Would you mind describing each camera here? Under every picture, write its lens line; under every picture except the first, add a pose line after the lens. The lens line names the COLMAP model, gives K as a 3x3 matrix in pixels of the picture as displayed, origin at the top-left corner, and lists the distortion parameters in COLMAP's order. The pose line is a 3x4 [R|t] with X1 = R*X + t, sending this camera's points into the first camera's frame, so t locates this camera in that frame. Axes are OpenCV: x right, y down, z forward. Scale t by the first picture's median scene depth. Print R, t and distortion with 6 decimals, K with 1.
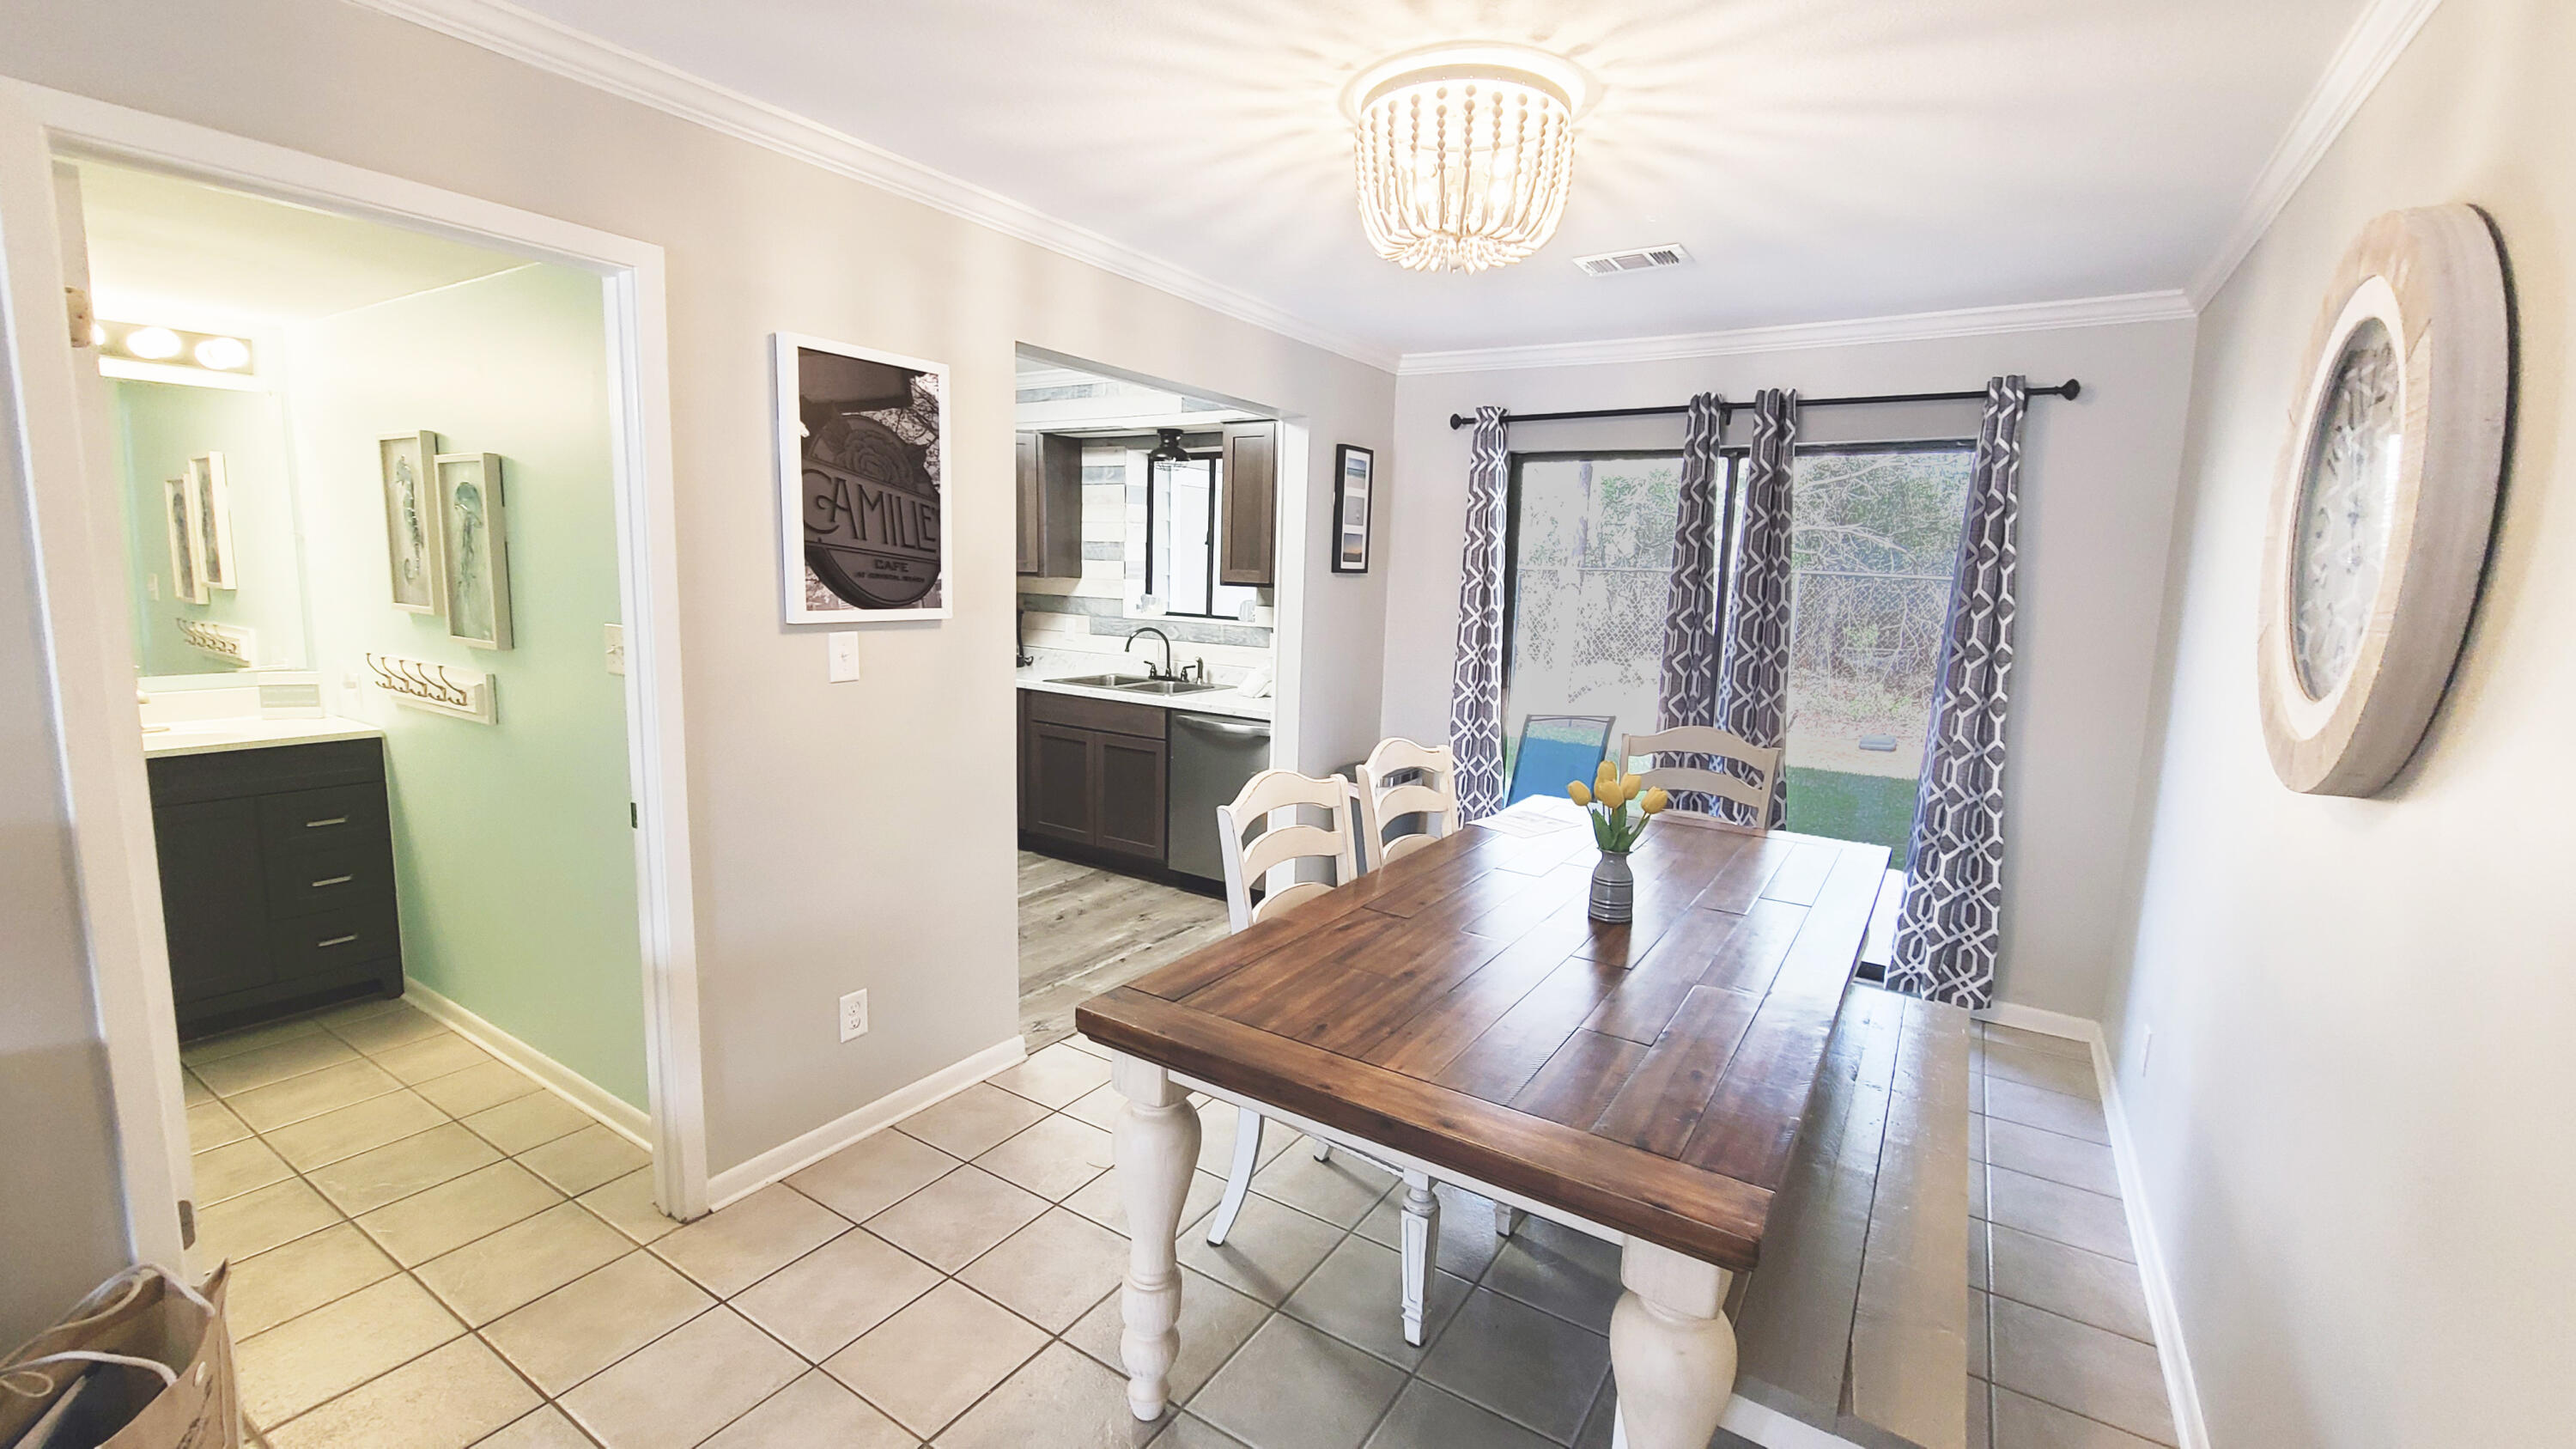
lens RADIAL K [[1062.5, 0, 1288.9], [0, 1062.5, 719.0], [0, 0, 1]] dist [0.004008, -0.001841]
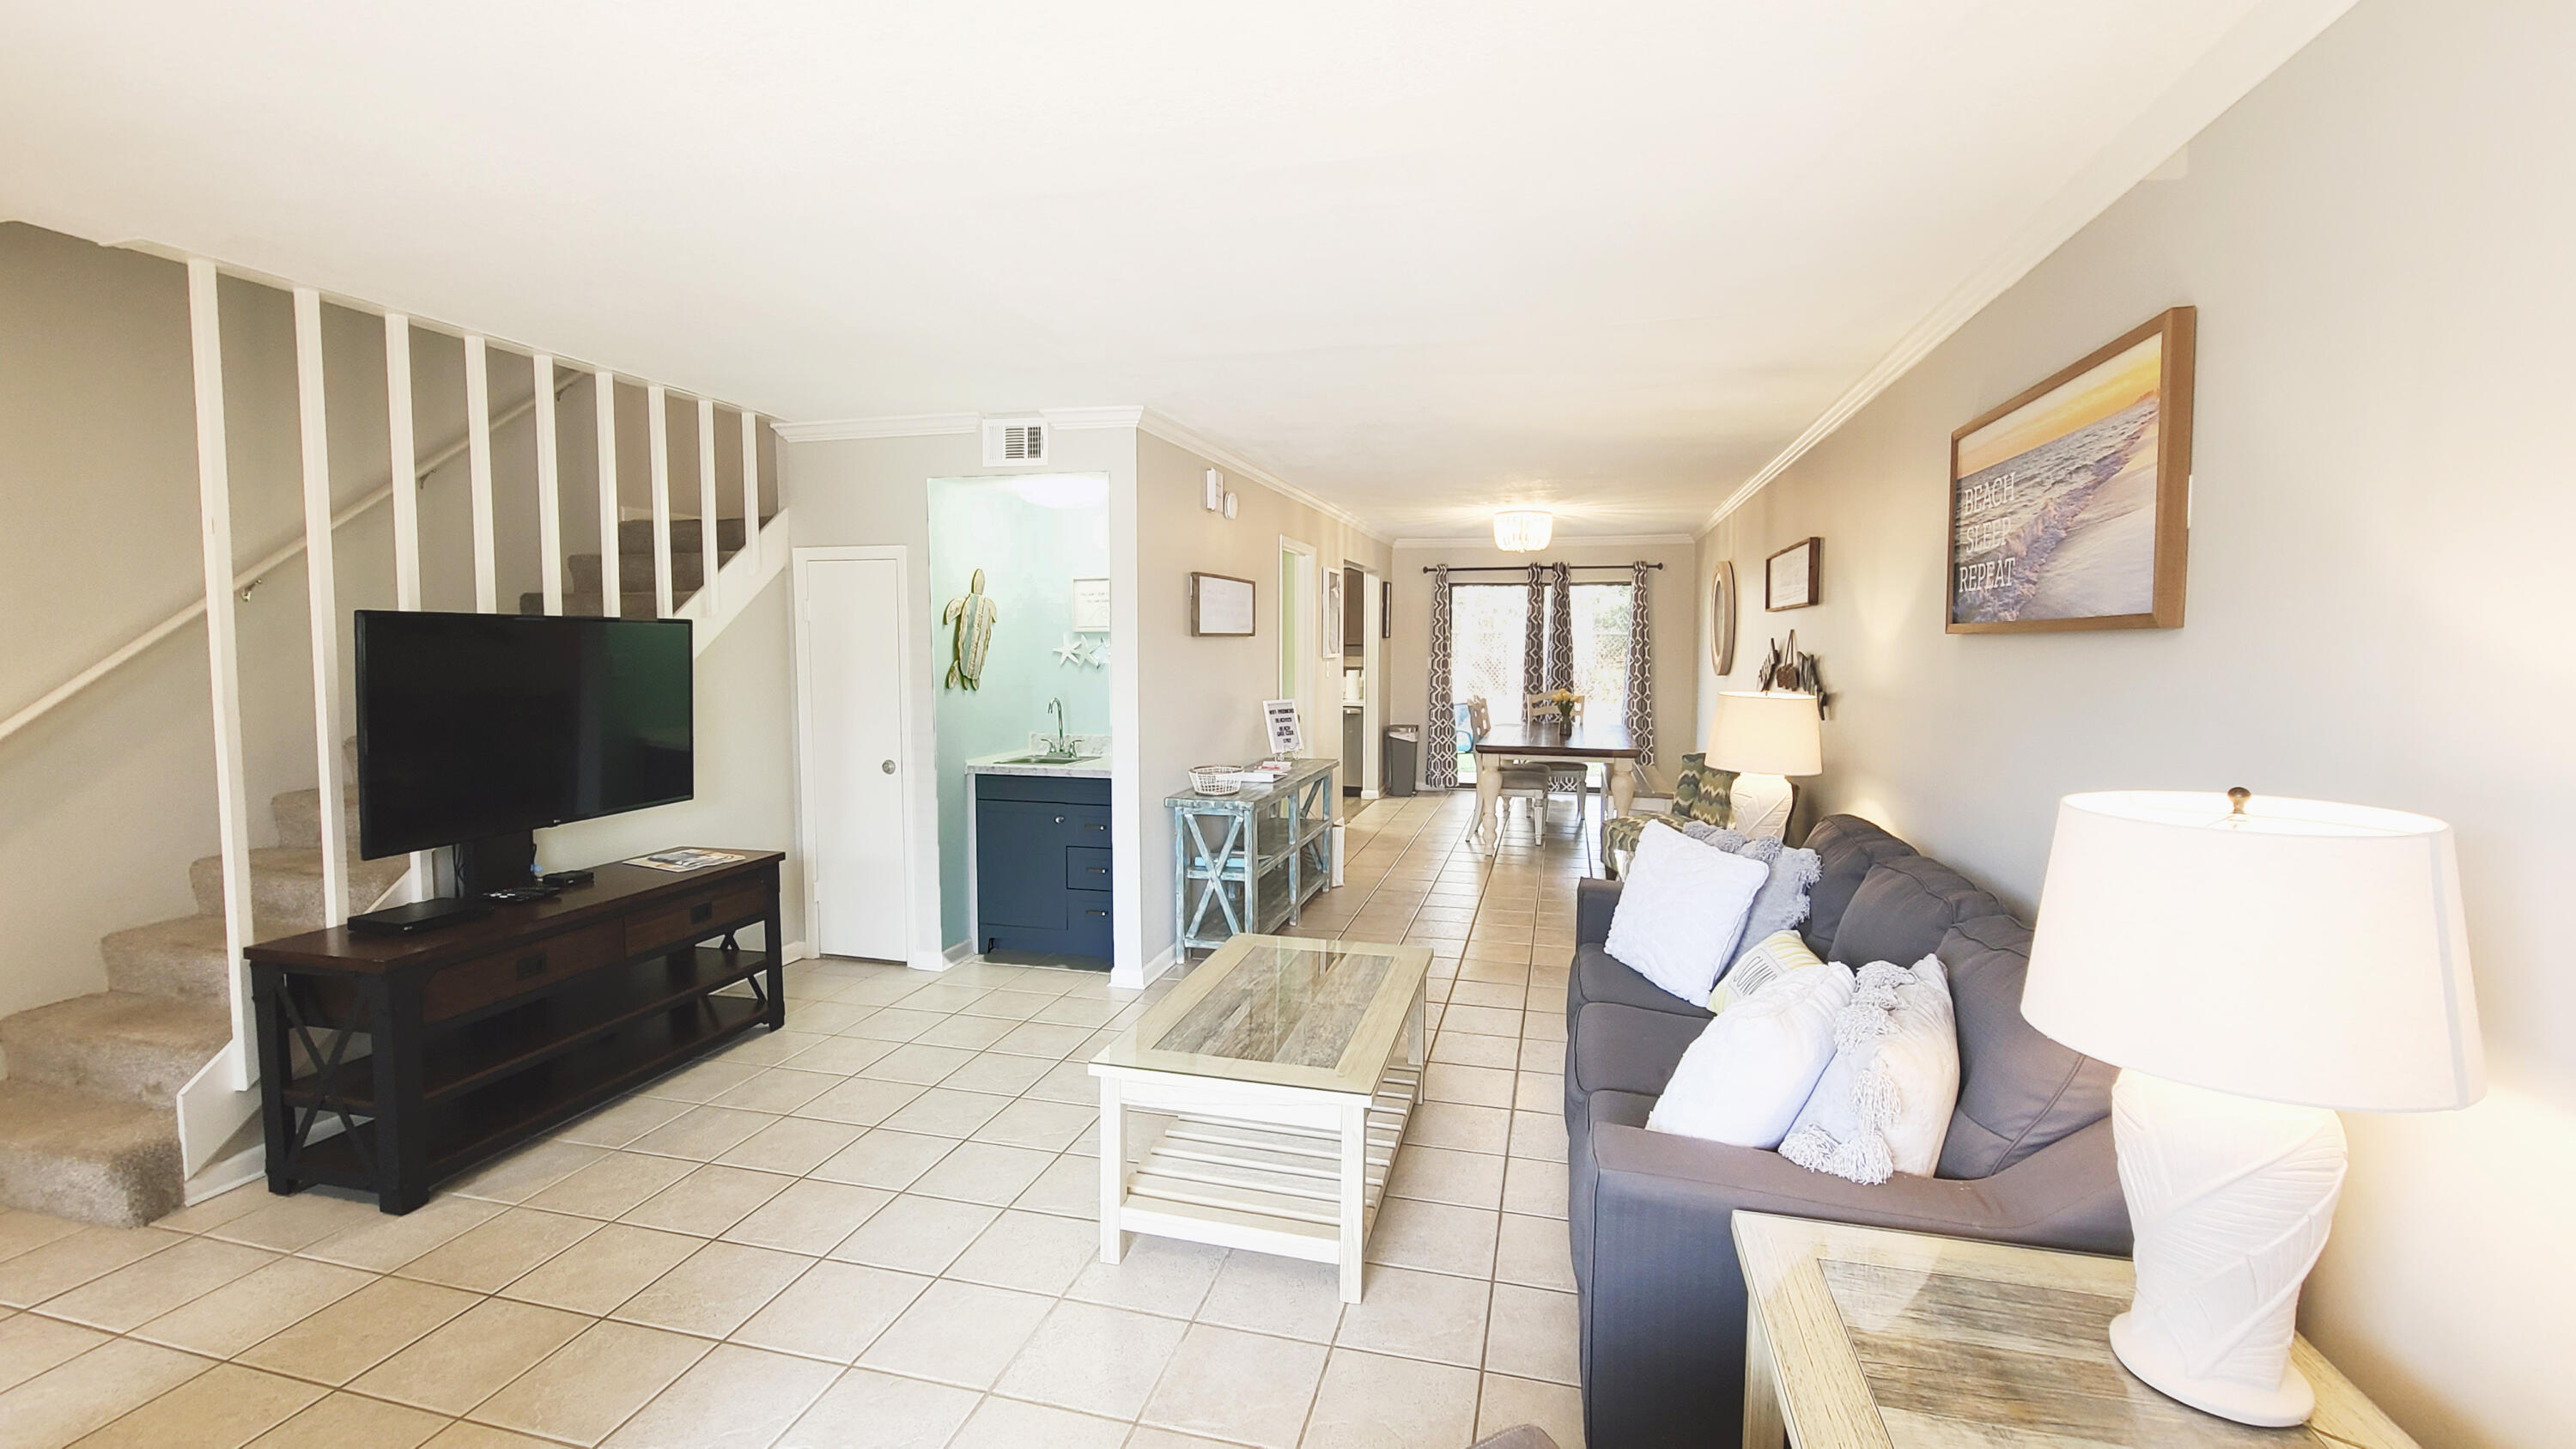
lens RADIAL K [[1062.5, 0, 1281.7], [0, 1062.5, 706.5], [0, 0, 1]] dist [0.004008, -0.001841]
pose [[0.952509, -0.054564, 0.299583, -0.943991], [0.075226, 0.995486, -0.057866, 0.132365], [-0.295073, 0.077654, 0.952314, -1.181969]]
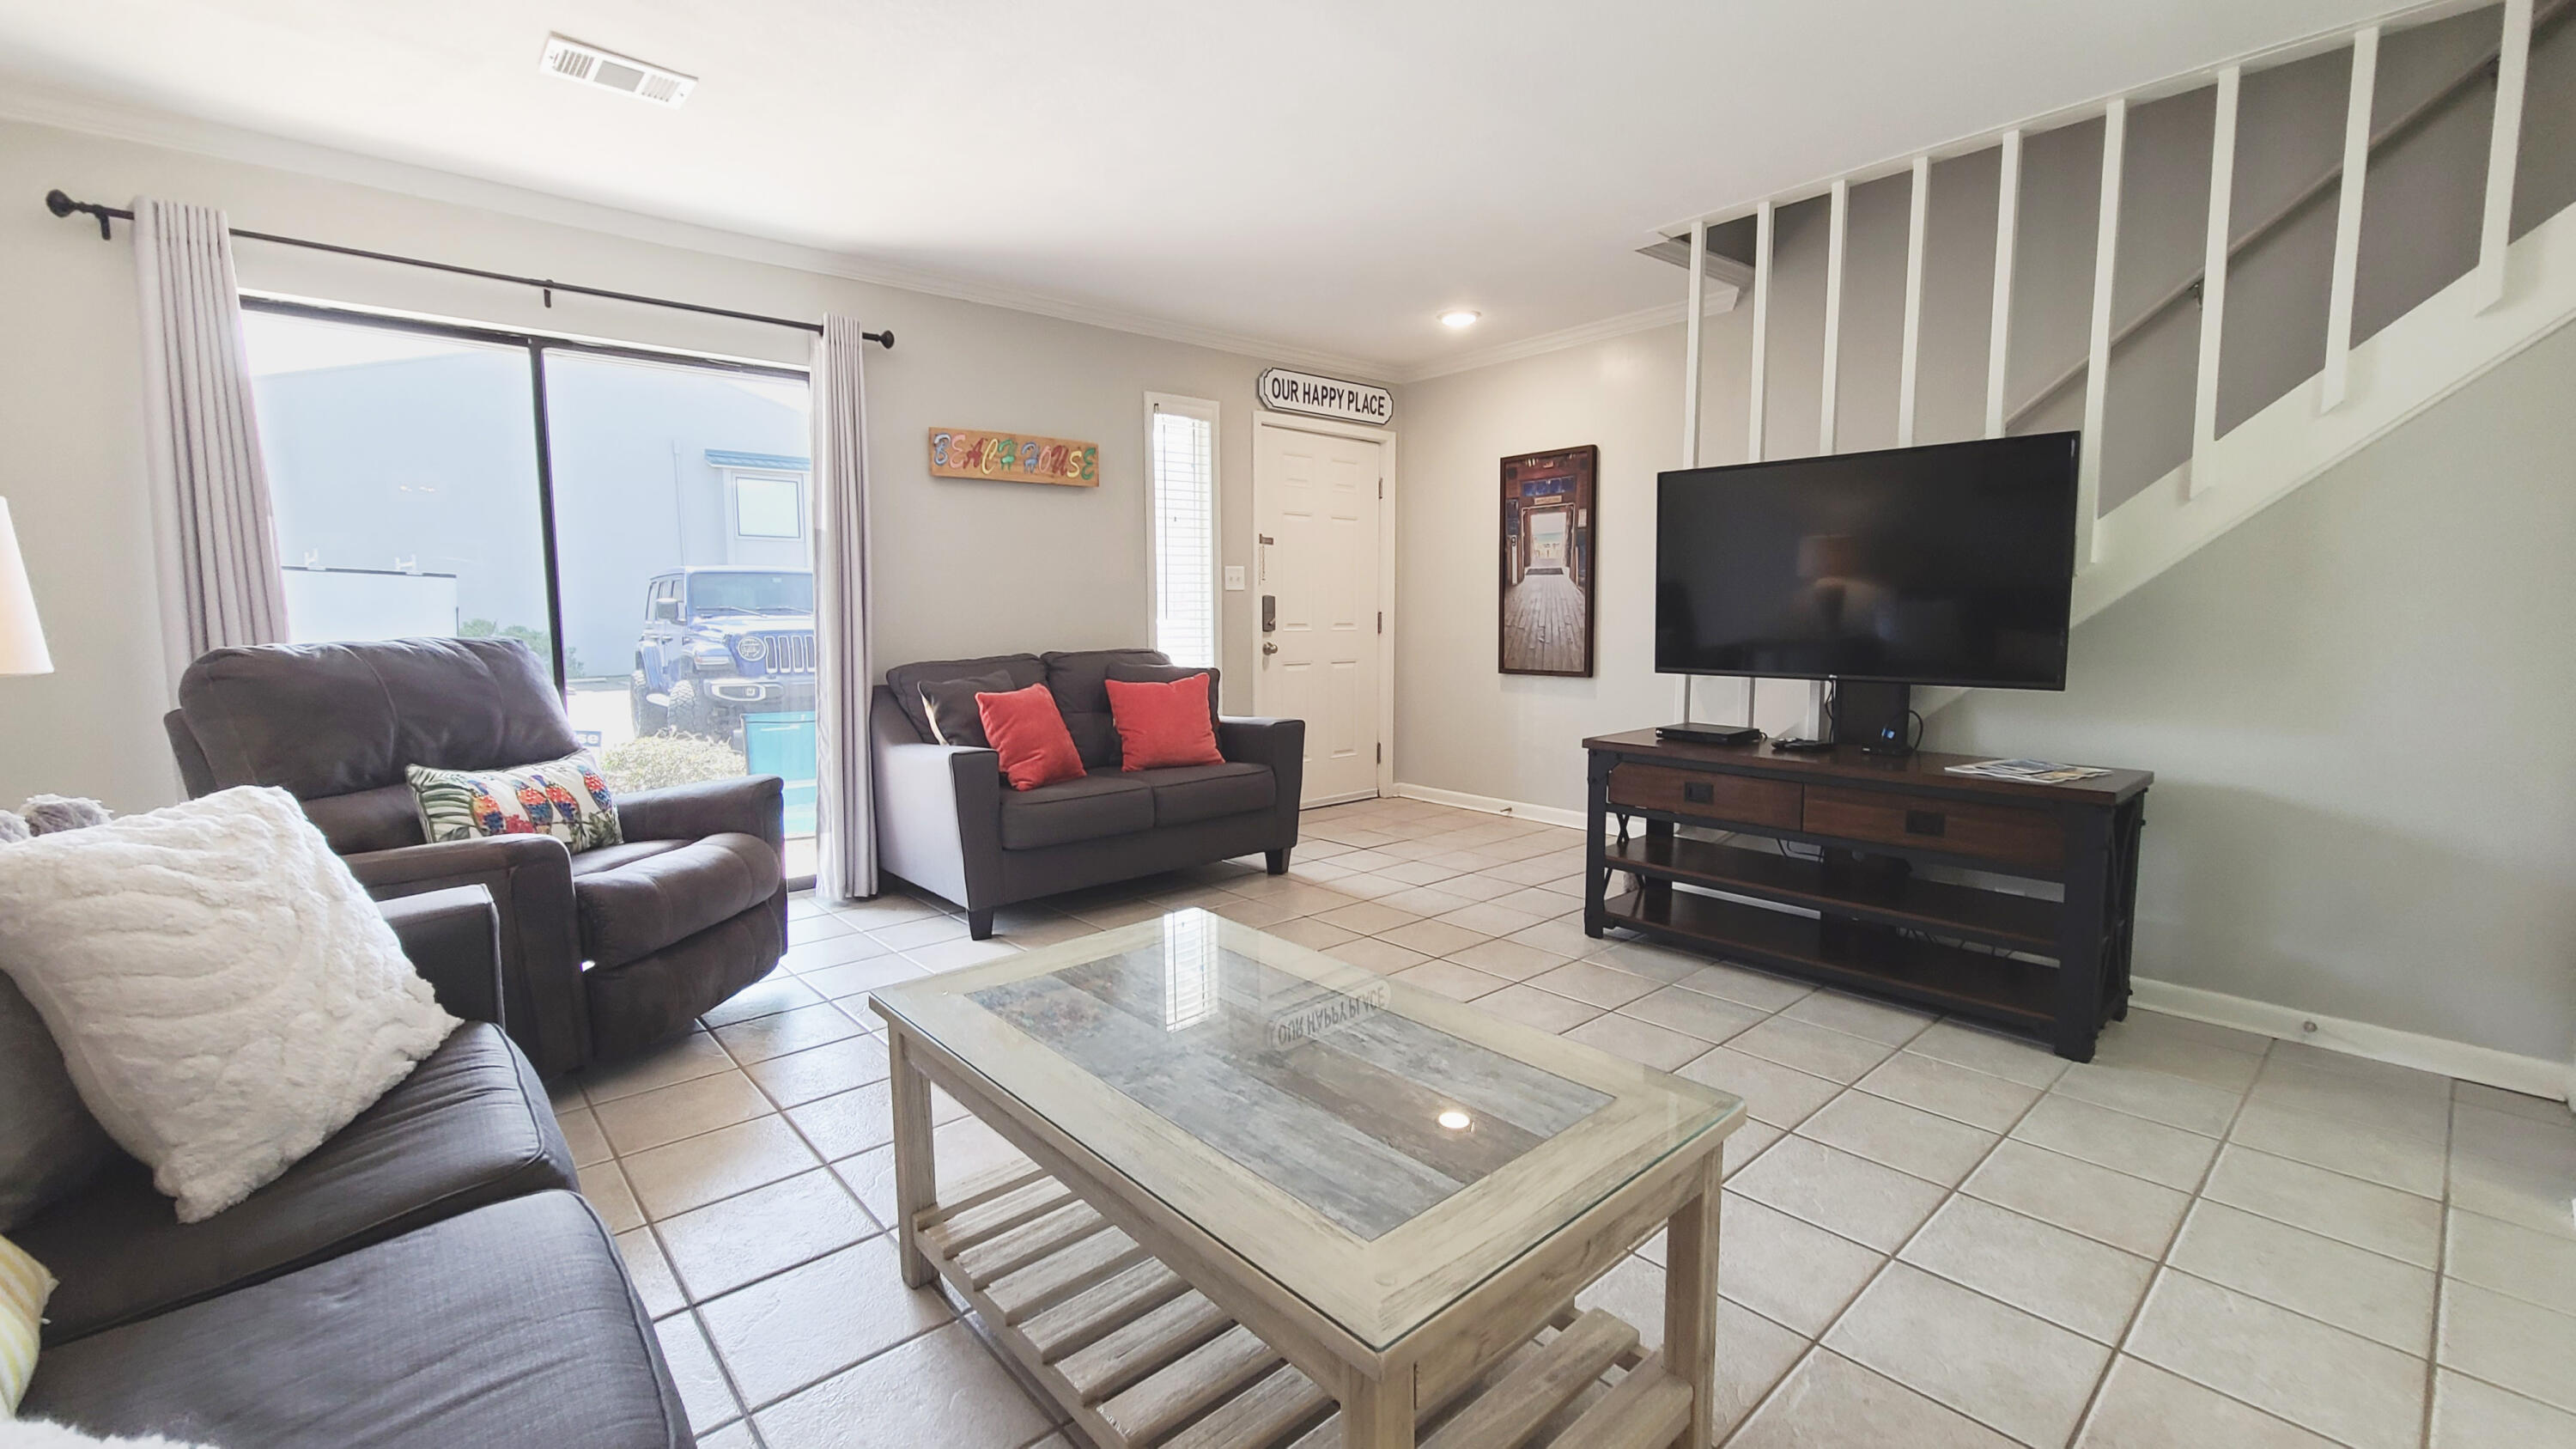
lens RADIAL K [[1062.5, 0, 1275.0], [0, 1062.5, 712.1], [0, 0, 1]] dist [0.004008, -0.001841]
pose [[-0.269474, 0.062823, -0.960956, -0.331853], [-0.139089, 0.984868, 0.103390, 0.137992], [0.952910, 0.161520, -0.256658, -0.311222]]
